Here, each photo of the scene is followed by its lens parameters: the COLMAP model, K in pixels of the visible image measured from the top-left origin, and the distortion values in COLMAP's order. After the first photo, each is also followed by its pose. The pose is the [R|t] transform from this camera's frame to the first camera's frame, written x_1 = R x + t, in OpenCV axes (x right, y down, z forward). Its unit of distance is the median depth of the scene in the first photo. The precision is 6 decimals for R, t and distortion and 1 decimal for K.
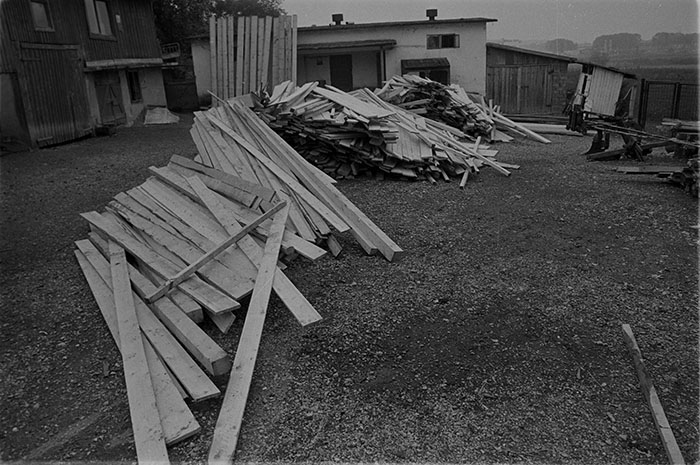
lens RADIAL K [[570.2, 0, 339.9], [0, 570.2, 232.2], [0, 0, 1]] dist [-0.081809, 0.088842]
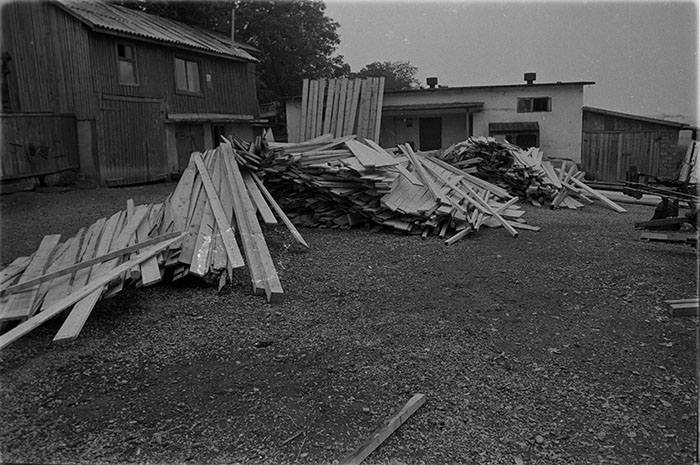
lens RADIAL K [[570.2, 0, 339.9], [0, 570.2, 232.2], [0, 0, 1]] dist [-0.081809, 0.088842]
pose [[0.966087, 0.067032, -0.249364, 0.159976], [-0.096158, 0.989652, -0.106506, 0.009644], [0.239644, 0.126872, 0.962535, 0.046958]]
